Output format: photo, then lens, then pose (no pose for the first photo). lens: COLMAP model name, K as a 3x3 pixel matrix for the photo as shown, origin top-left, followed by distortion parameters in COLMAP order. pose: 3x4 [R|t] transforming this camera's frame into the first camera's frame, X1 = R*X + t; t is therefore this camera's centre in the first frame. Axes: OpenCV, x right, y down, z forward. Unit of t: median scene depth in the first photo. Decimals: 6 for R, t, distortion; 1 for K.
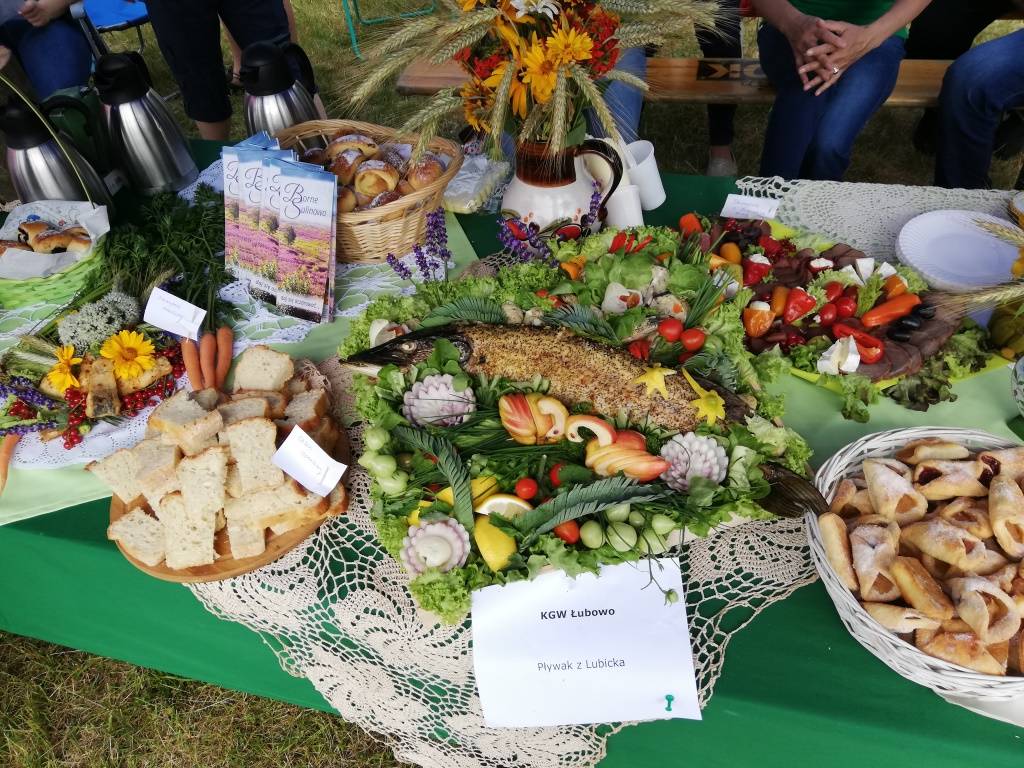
lens RADIAL K [[767.0, 0, 512.0], [0, 767.0, 384.0], [0, 0, 1]] dist [0.083540, -0.141400]
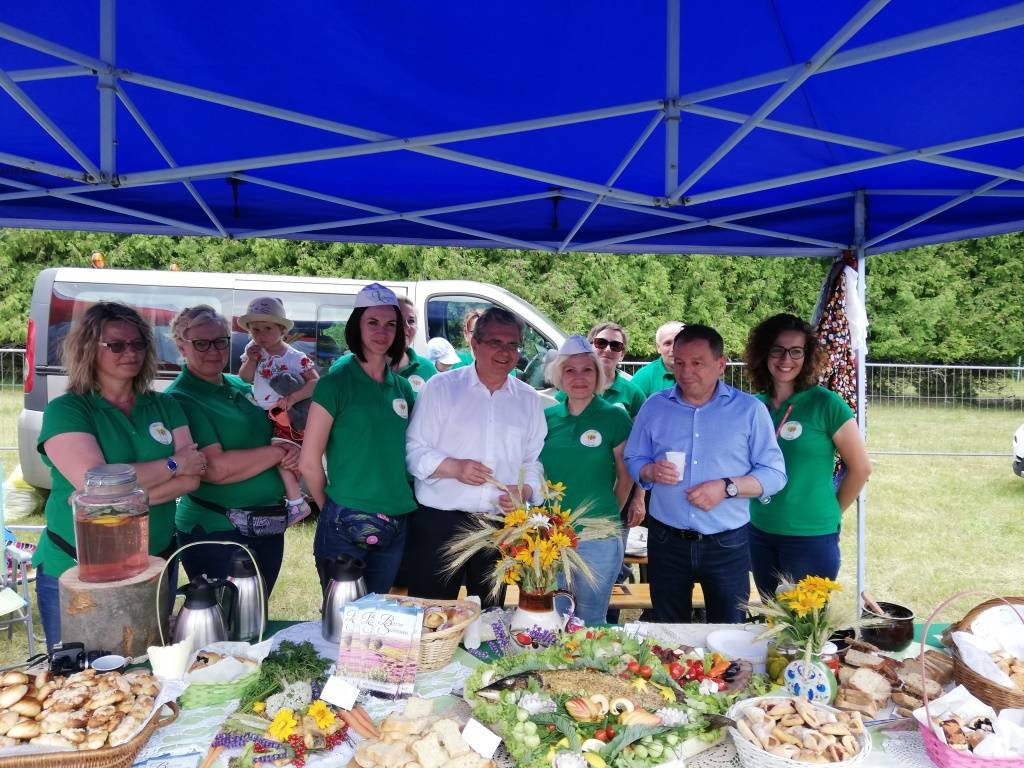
lens RADIAL K [[767.0, 0, 512.0], [0, 767.0, 384.0], [0, 0, 1]] dist [0.083540, -0.141400]
pose [[0.946199, 0.075936, 0.314548, -0.785512], [0.146693, 0.765785, -0.626142, 0.581543], [-0.288423, 0.638597, 0.713446, -0.813143]]
